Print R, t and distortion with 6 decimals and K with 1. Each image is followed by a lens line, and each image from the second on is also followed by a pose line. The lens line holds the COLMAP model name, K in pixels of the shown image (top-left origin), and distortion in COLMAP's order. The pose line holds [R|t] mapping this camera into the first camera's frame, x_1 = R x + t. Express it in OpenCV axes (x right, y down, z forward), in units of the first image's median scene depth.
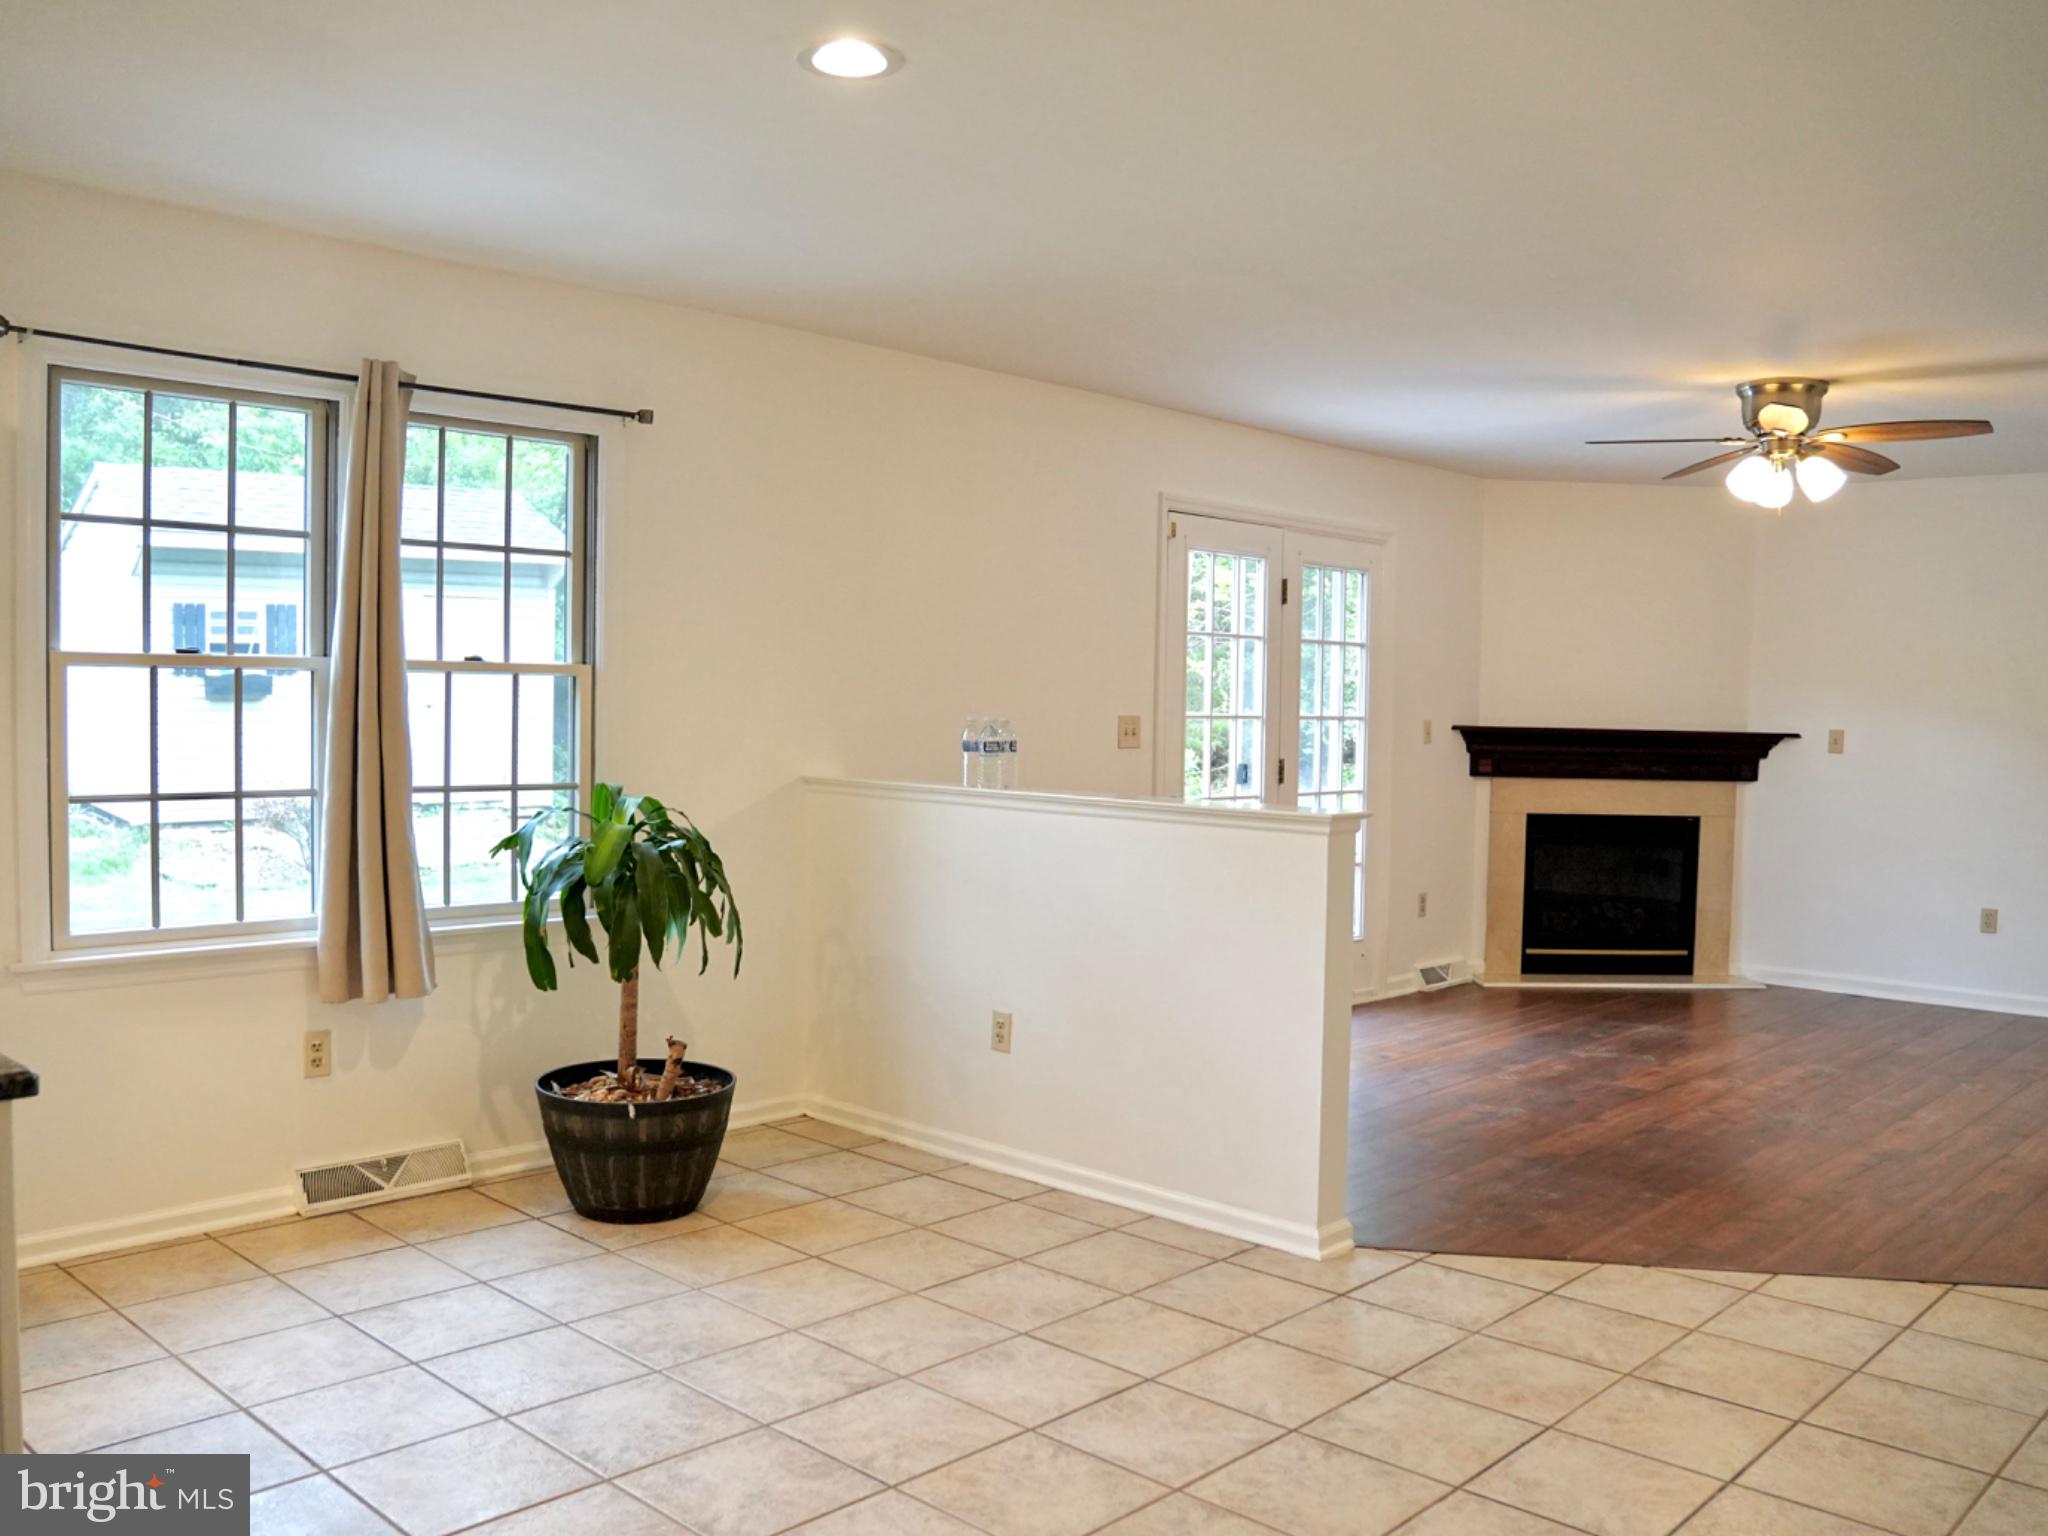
lens RADIAL K [[1732.5, 0, 1025.9], [0, 1732.5, 780.4], [0, 0, 1]] dist [-0.136705, 0.108925]
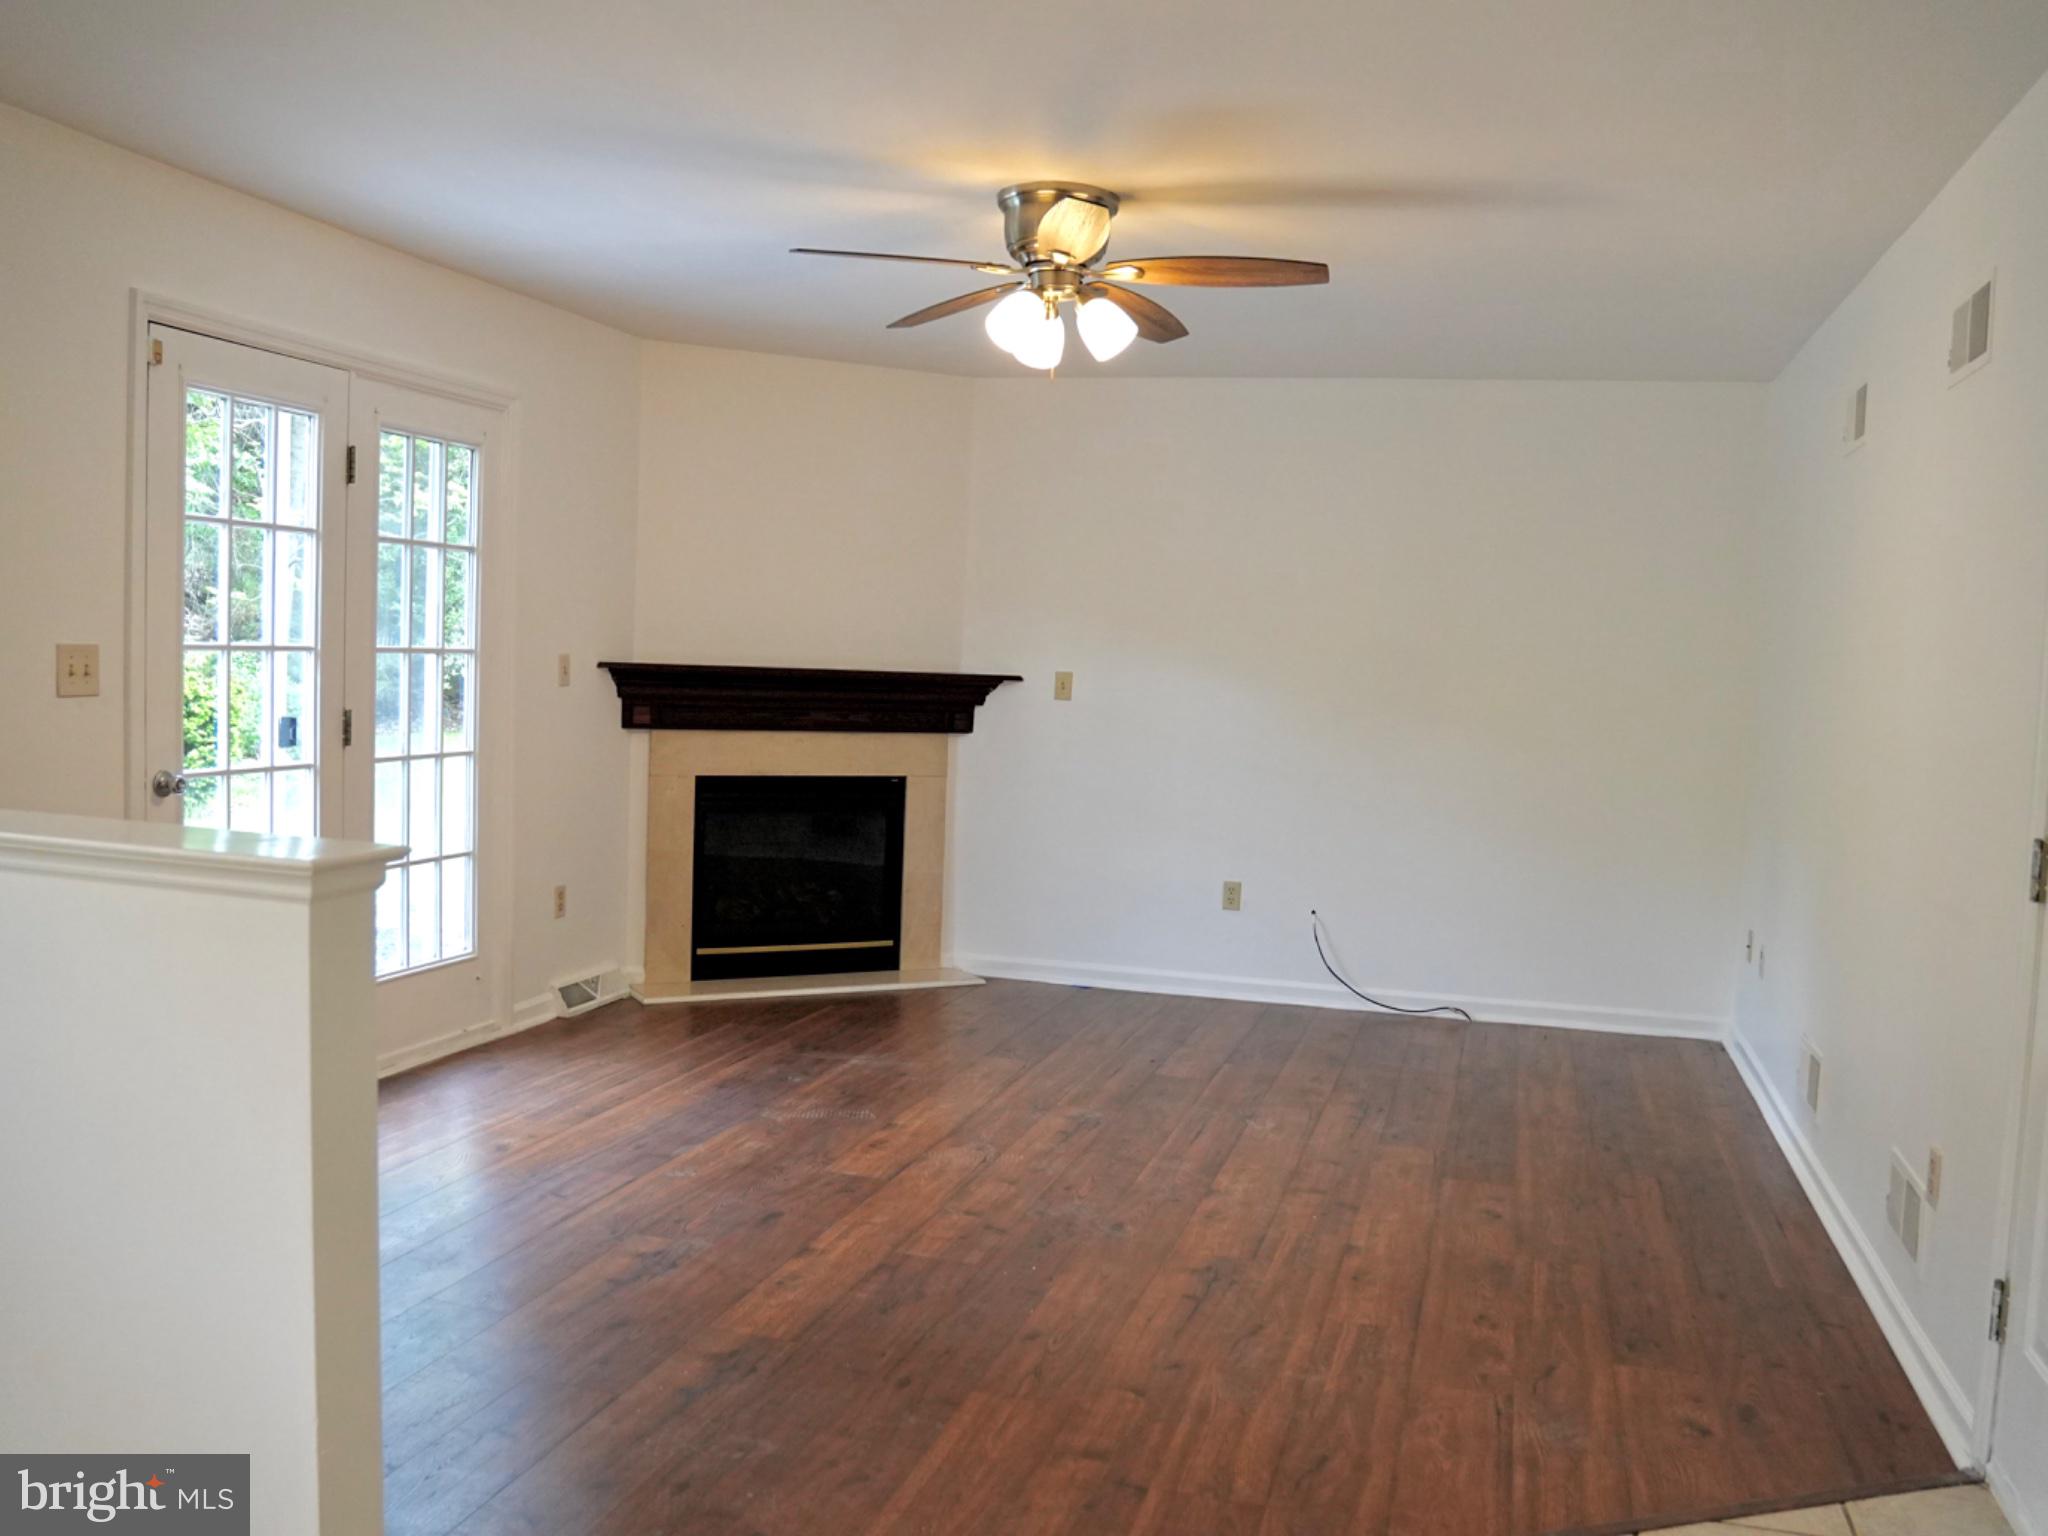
lens RADIAL K [[1732.5, 0, 1025.9], [0, 1732.5, 780.4], [0, 0, 1]] dist [-0.136705, 0.108925]
pose [[0.887584, -0.017406, 0.460317, 0.077494], [-0.001199, 0.999195, 0.040095, -0.012095], [-0.460644, -0.036139, 0.886849, 0.281615]]
